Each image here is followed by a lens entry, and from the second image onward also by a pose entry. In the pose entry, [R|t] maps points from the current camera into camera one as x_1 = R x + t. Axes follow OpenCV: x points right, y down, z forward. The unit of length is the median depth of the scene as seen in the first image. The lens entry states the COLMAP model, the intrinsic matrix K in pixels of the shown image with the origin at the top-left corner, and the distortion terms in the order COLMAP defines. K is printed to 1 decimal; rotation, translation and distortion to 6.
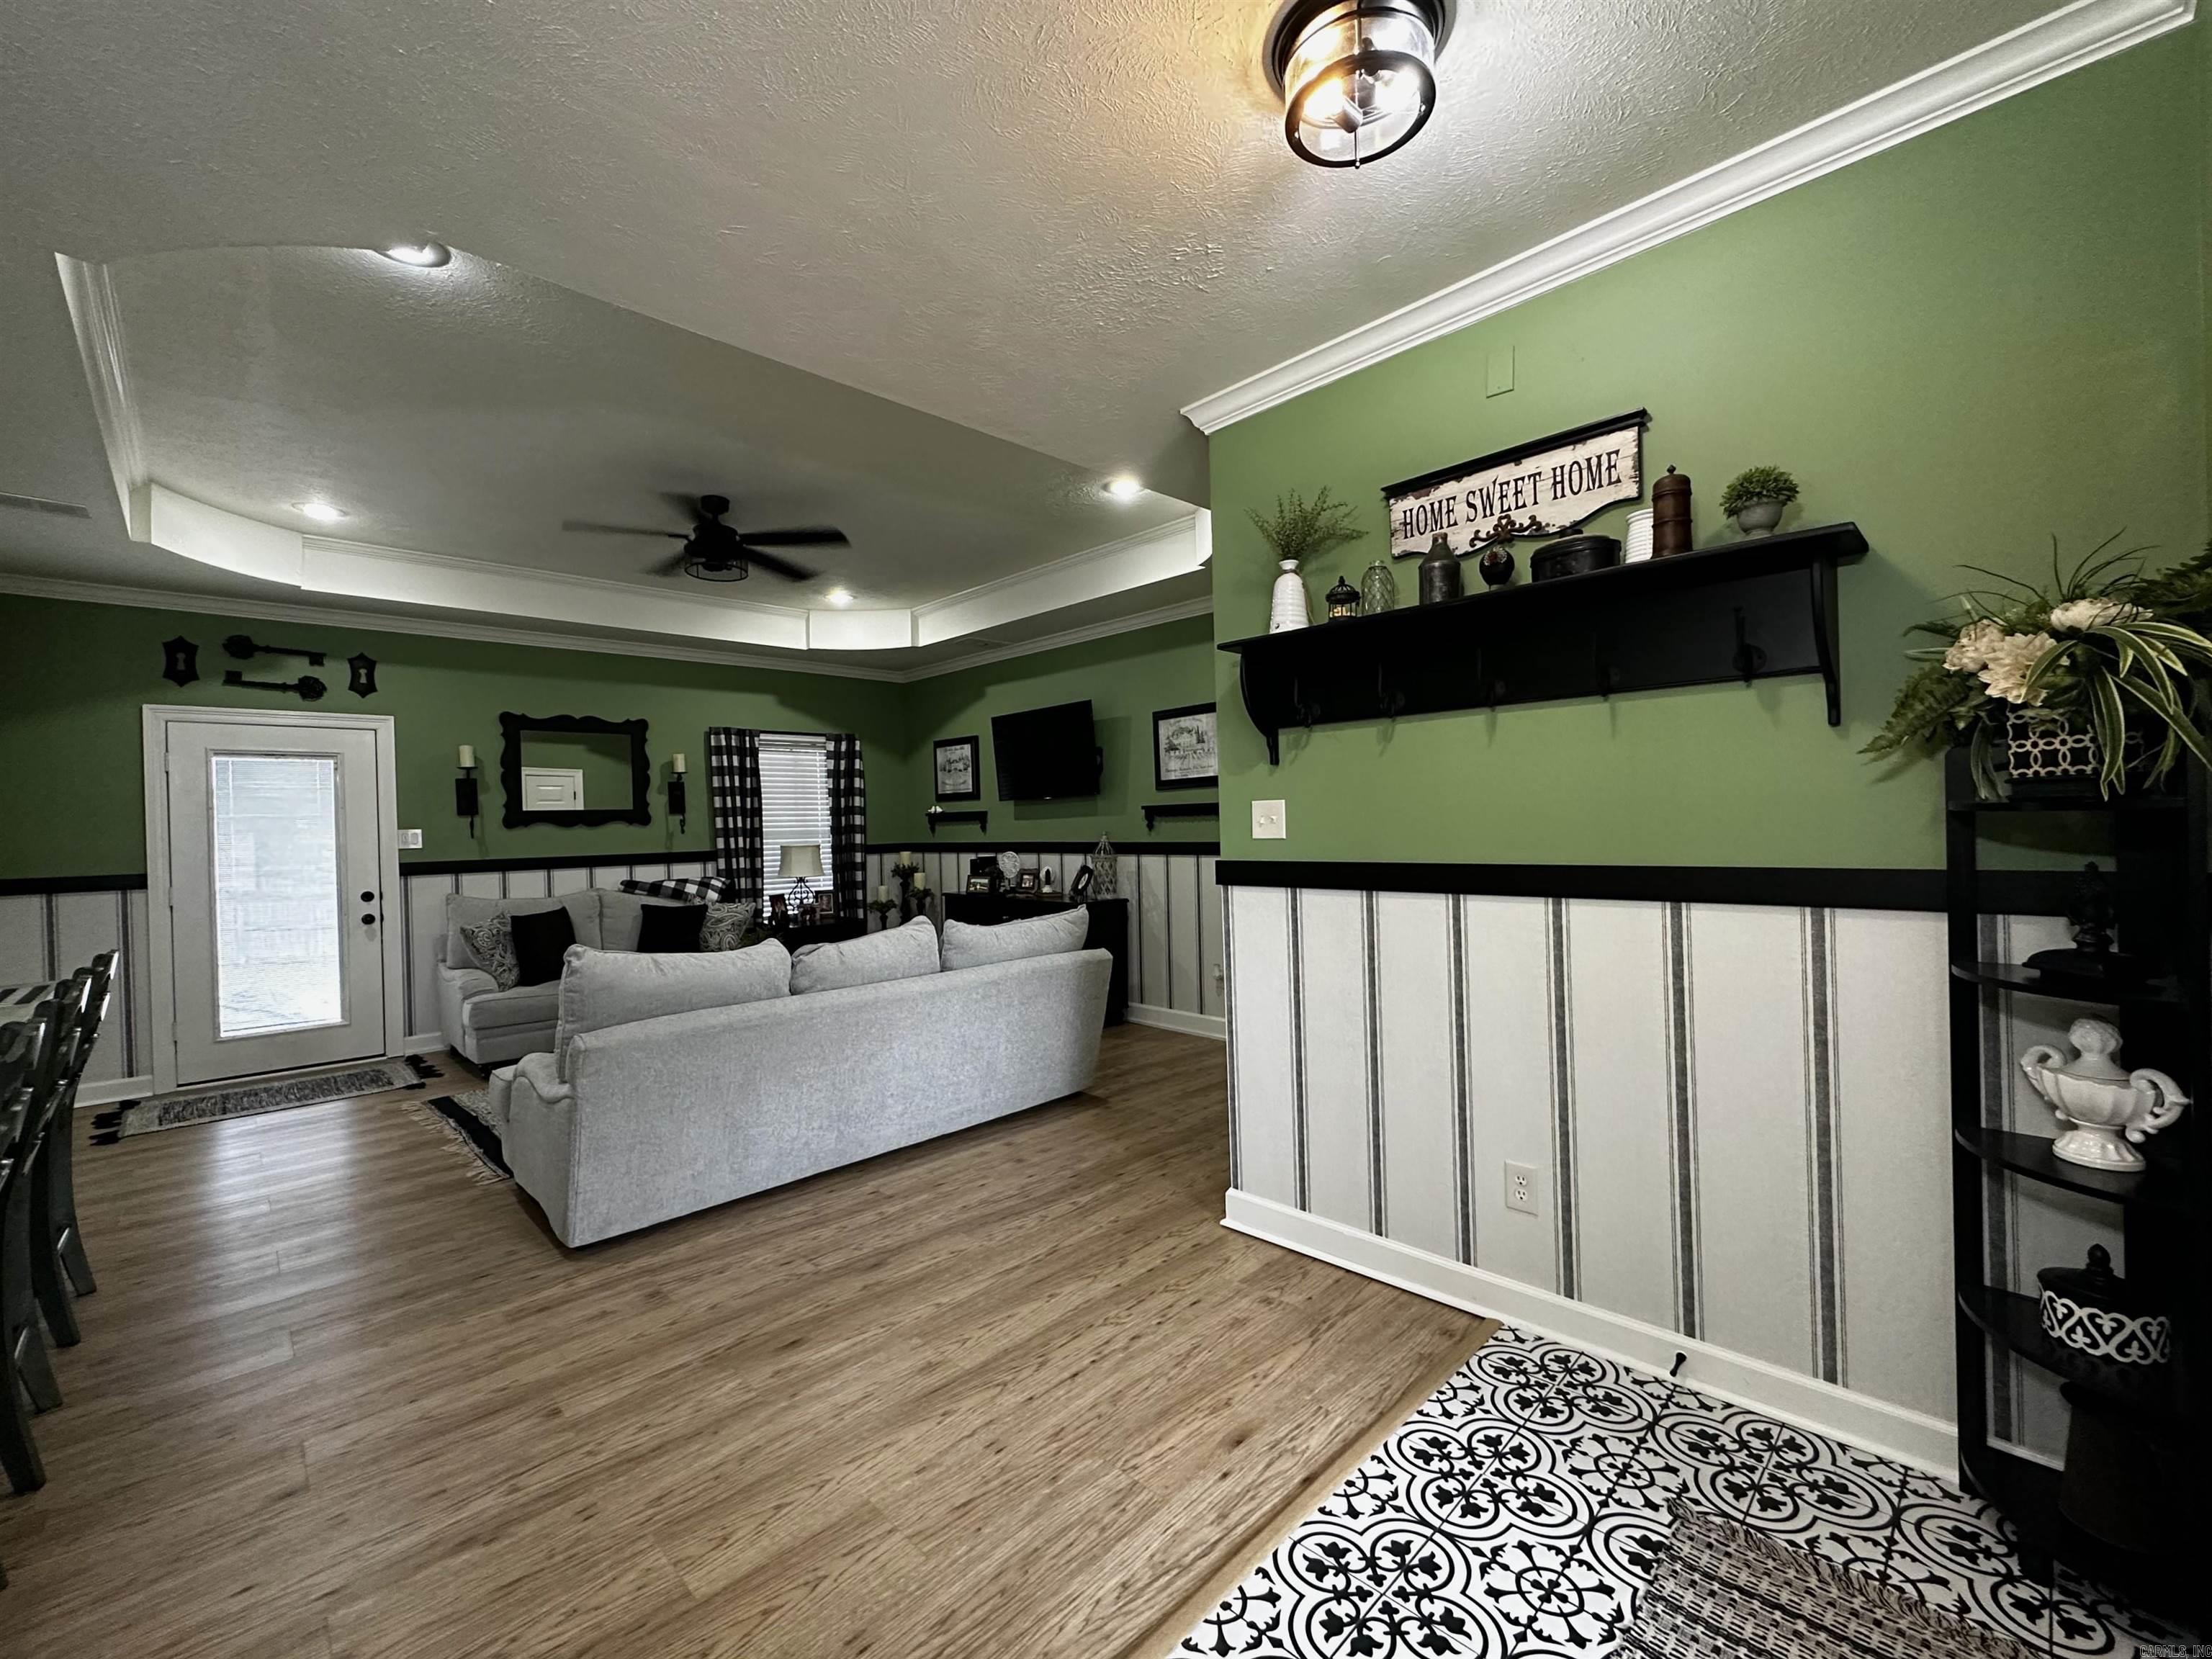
lens RADIAL K [[909.3, 0, 1106.0], [0, 909.3, 829.5], [0, 0, 1]] dist [-0.000511, 0.000406]
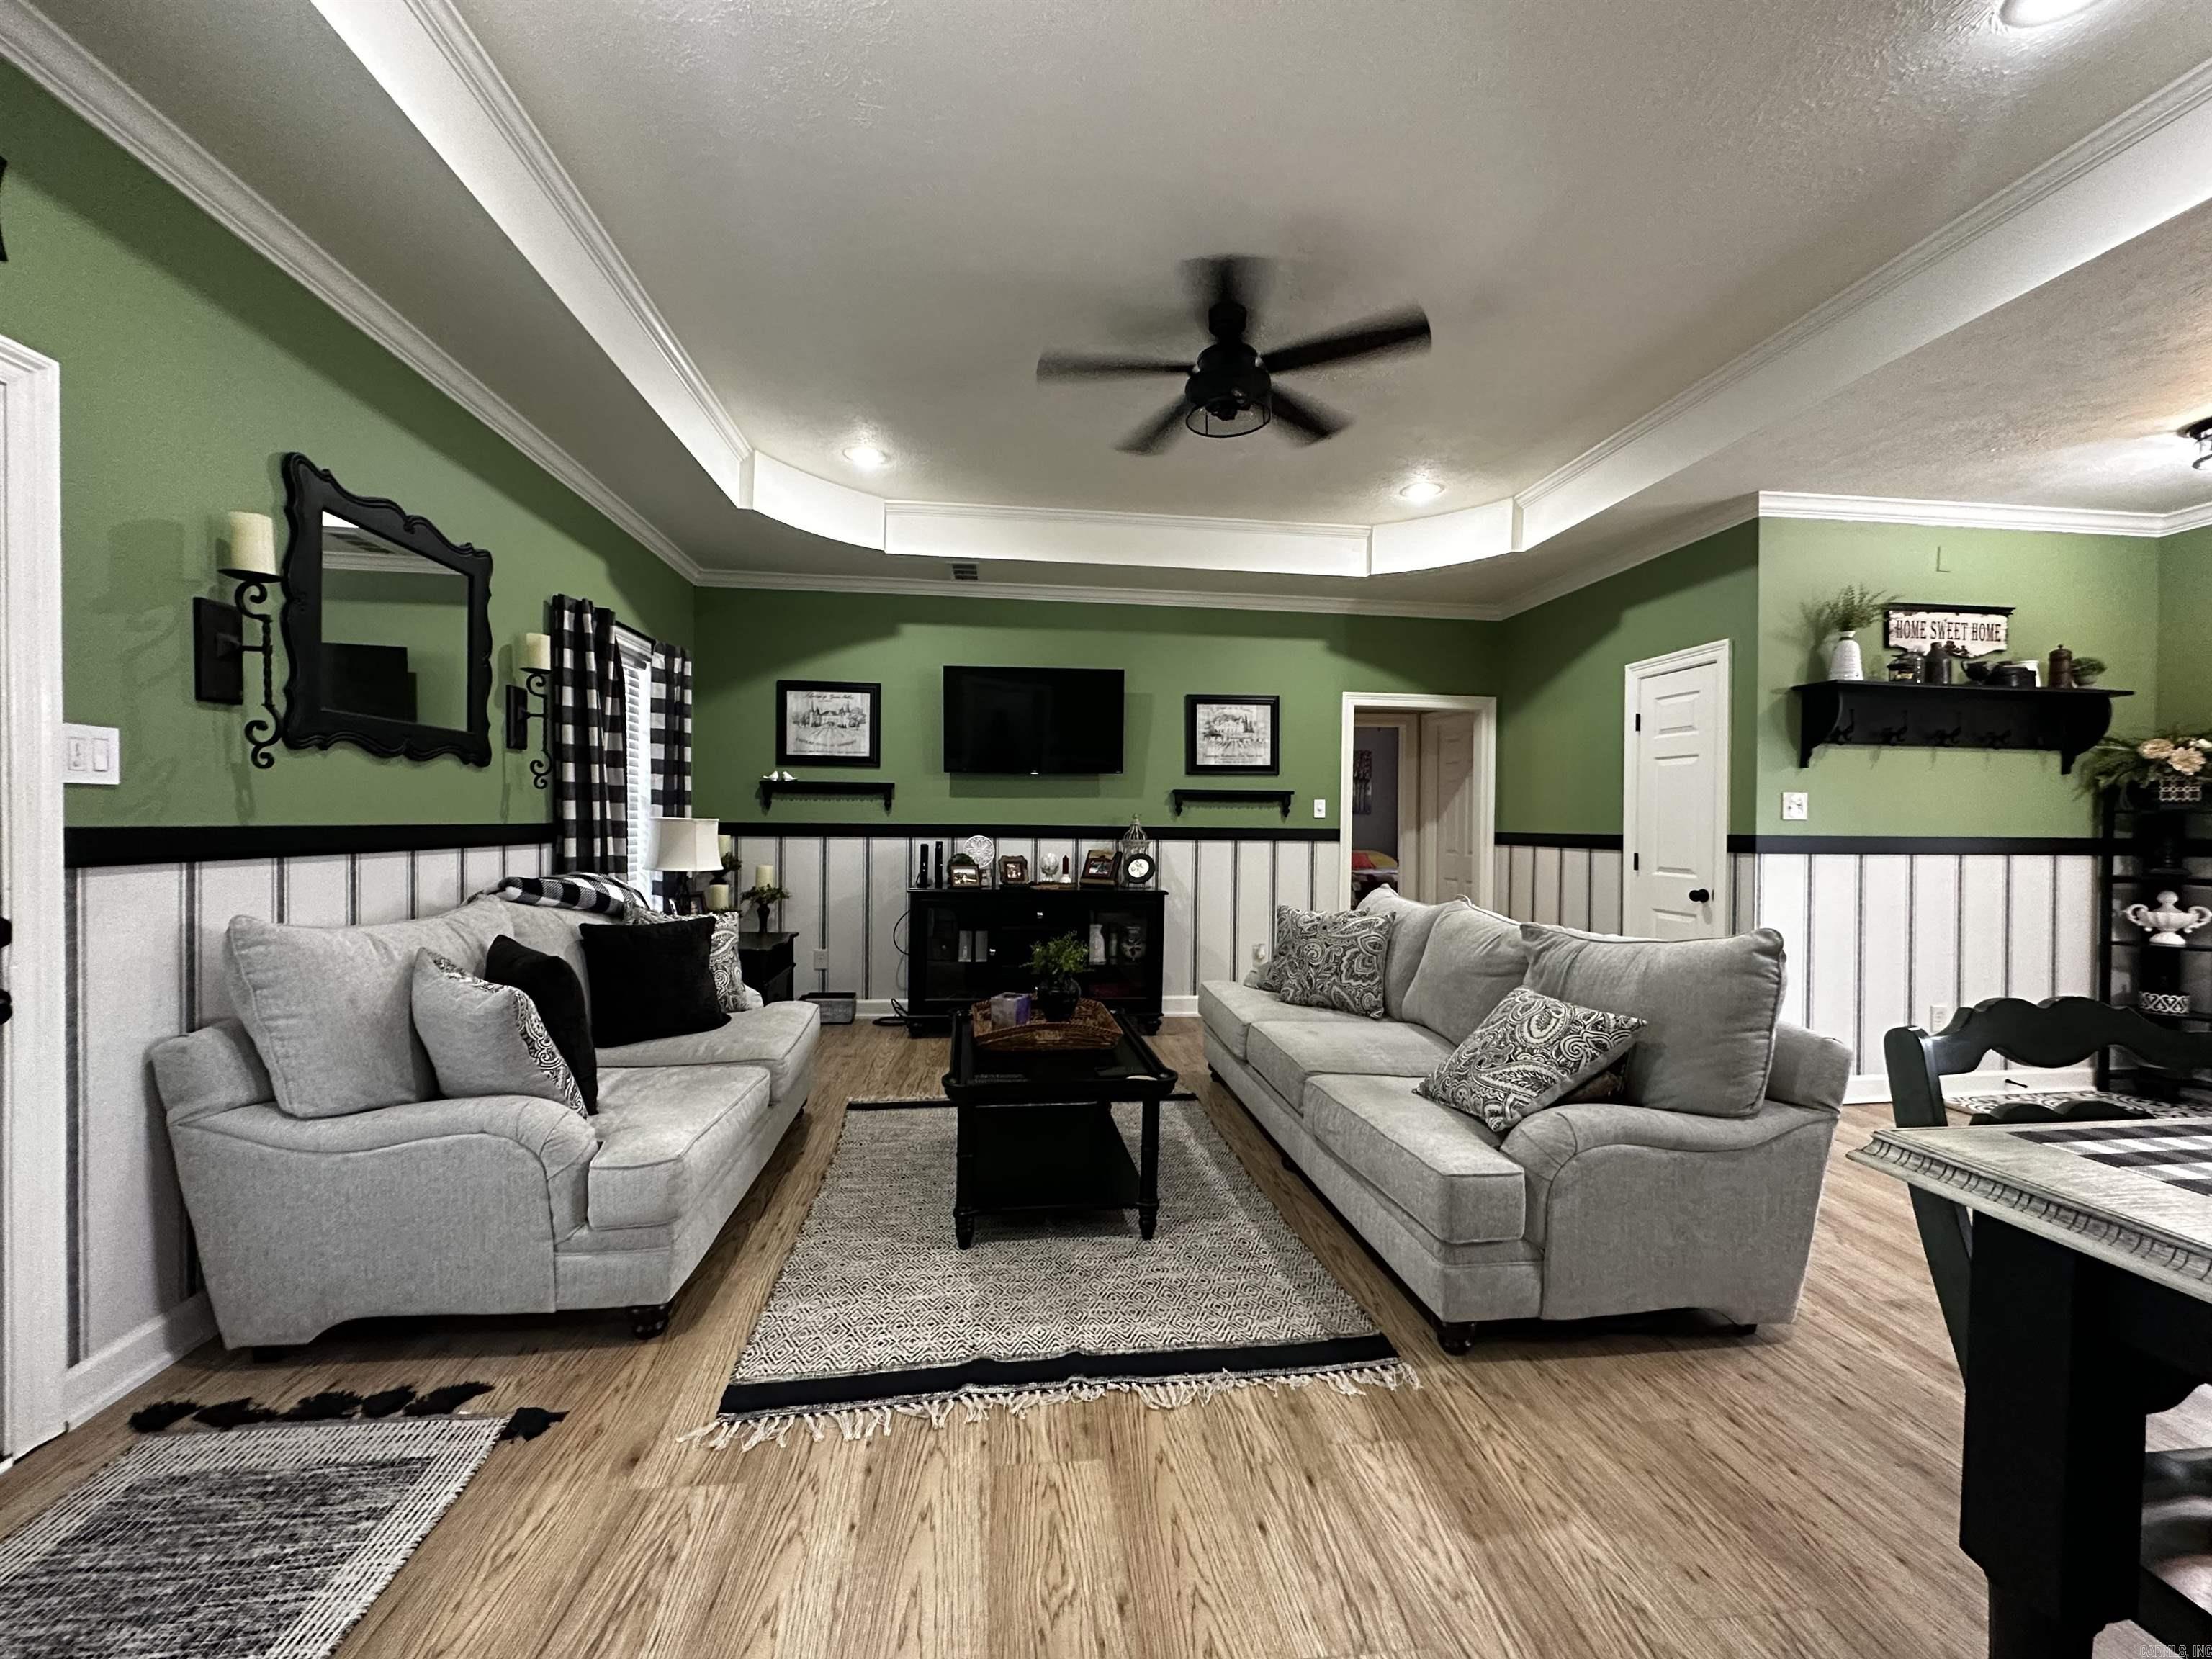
lens RADIAL K [[879.0, 0, 1104.6], [0, 879.0, 826.9], [0, 0, 1]] dist [-0.003324, 0.000266]
pose [[0.609728, 0.027041, 0.792150, -1.205455], [-0.020341, 0.999623, -0.018466, 0.052960], [-0.792350, -0.004854, 0.610047, 0.791561]]
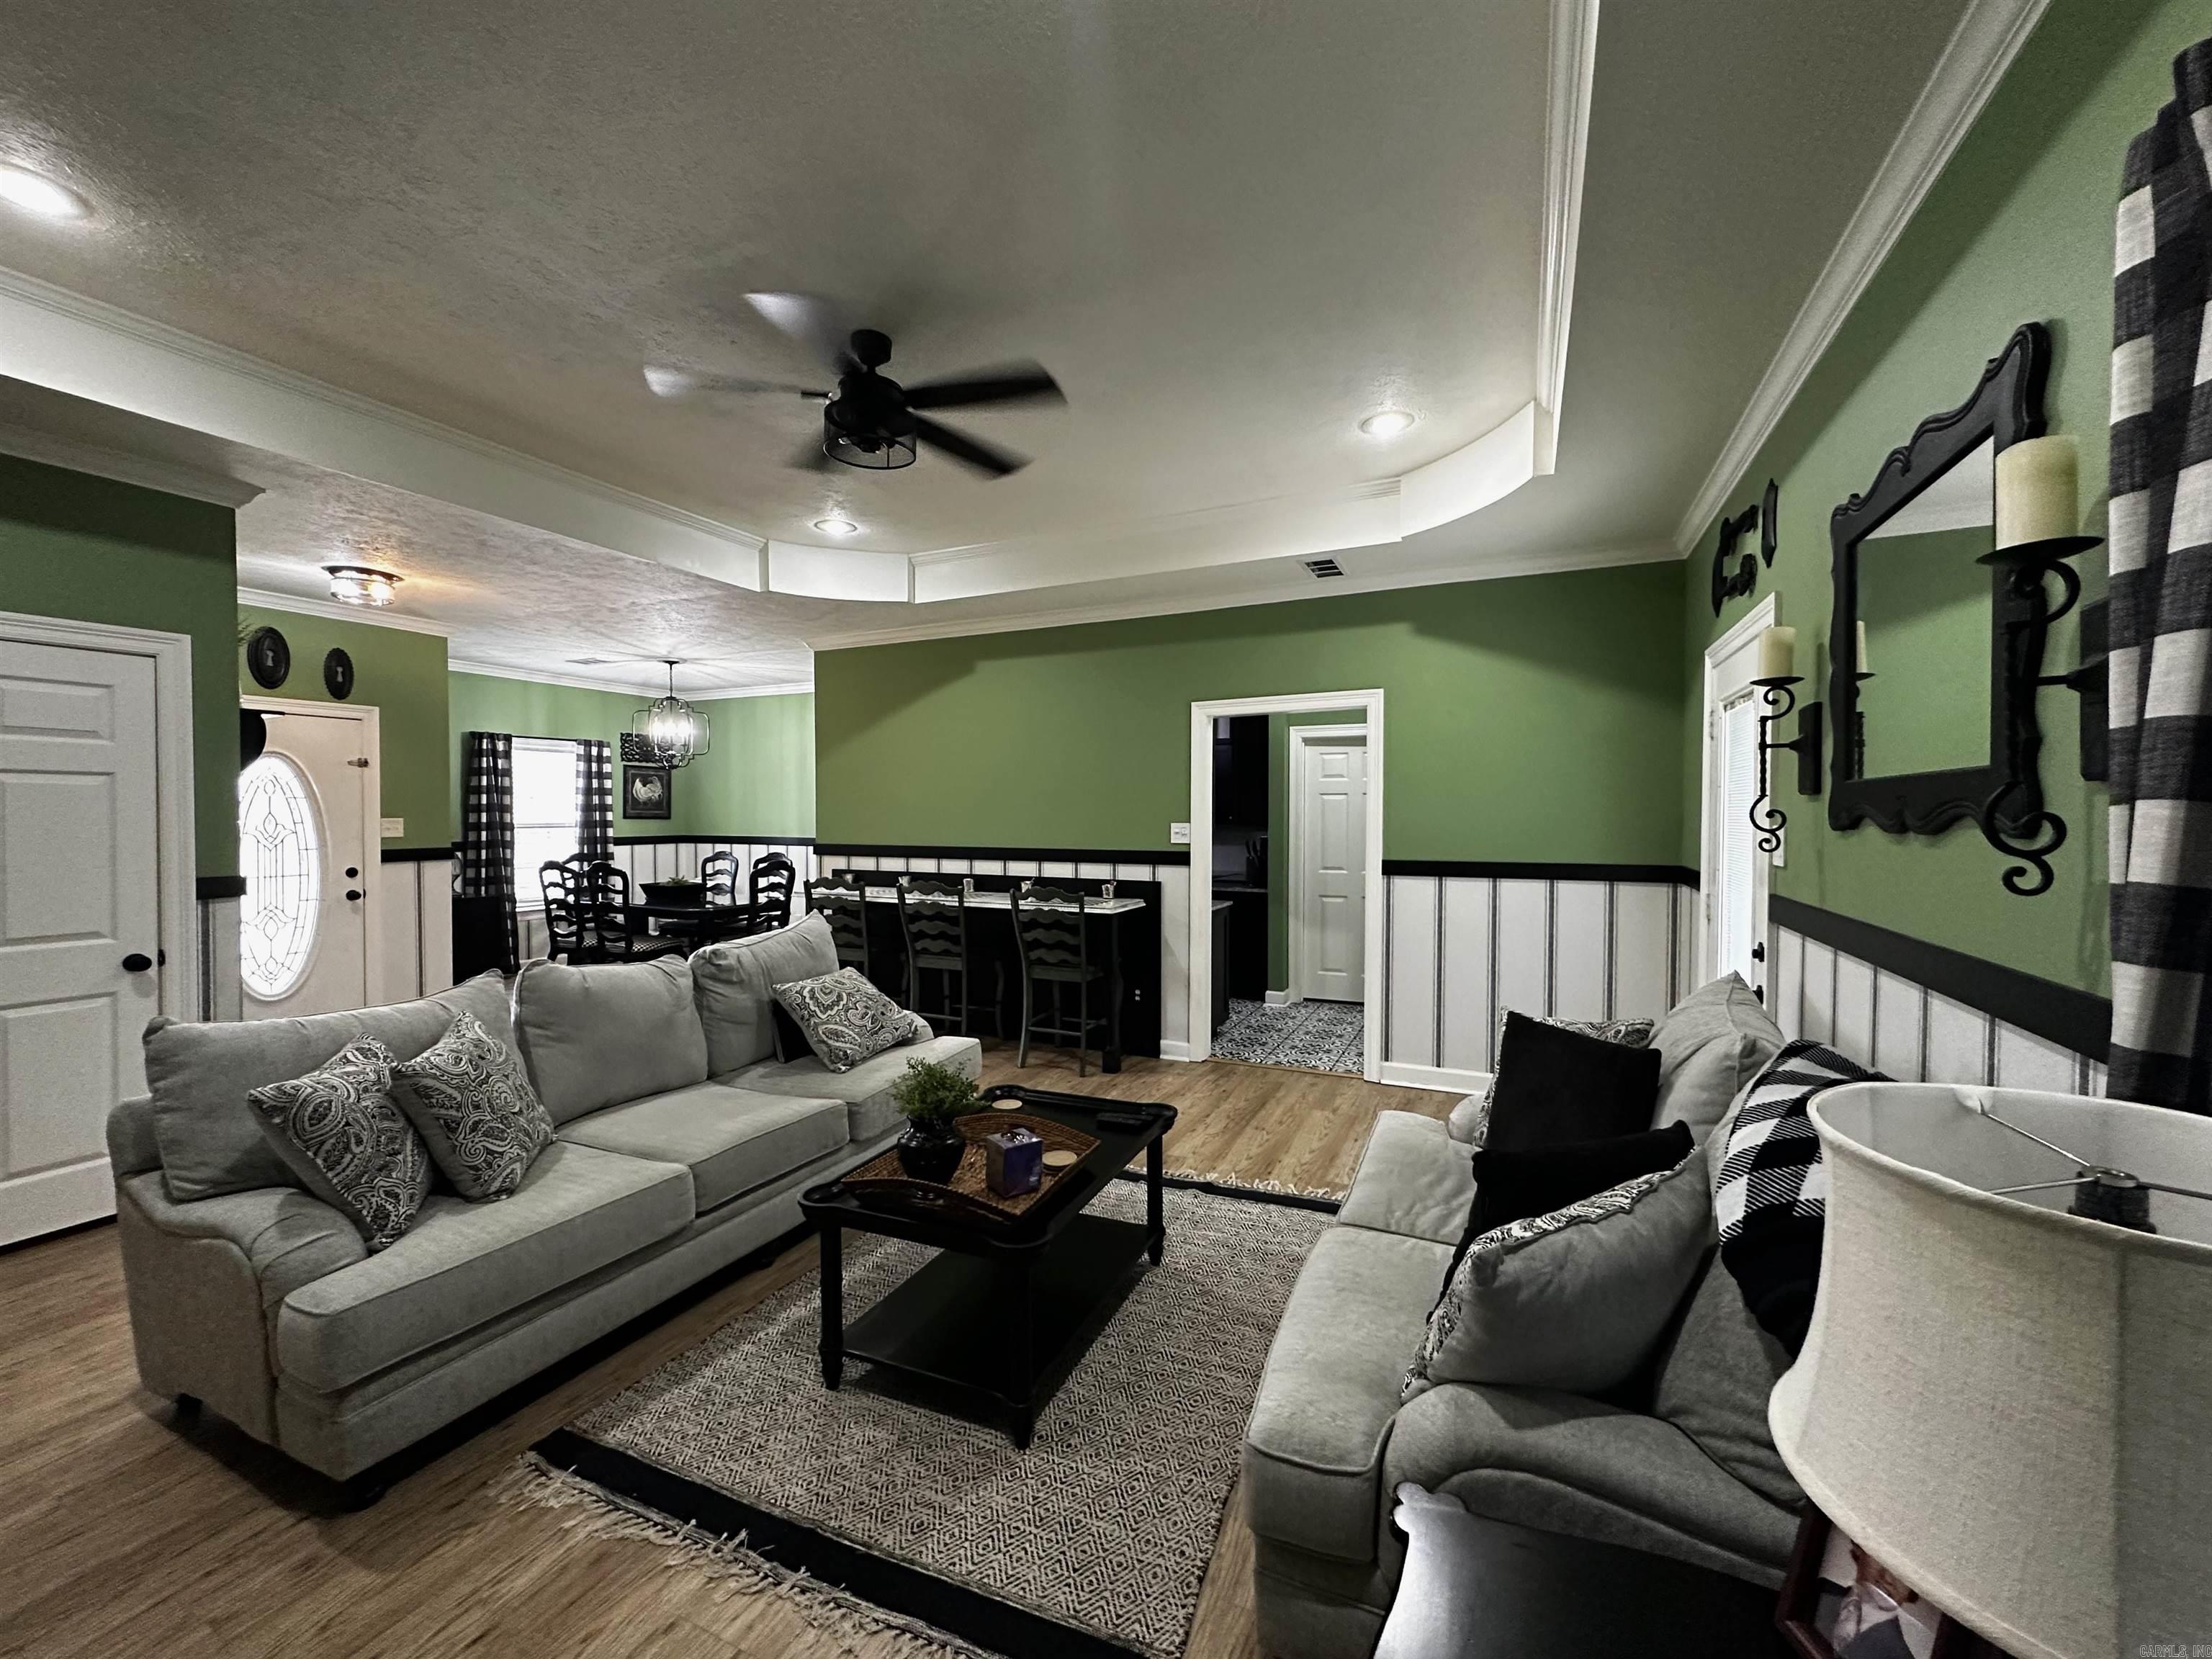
lens RADIAL K [[879.0, 0, 1104.6], [0, 879.0, 826.9], [0, 0, 1]] dist [-0.003324, 0.000266]
pose [[-0.939082, 0.035938, -0.341809, -0.435608], [0.025907, 0.999090, 0.033868, -0.030446], [0.342715, 0.022949, -0.939159, 1.979568]]
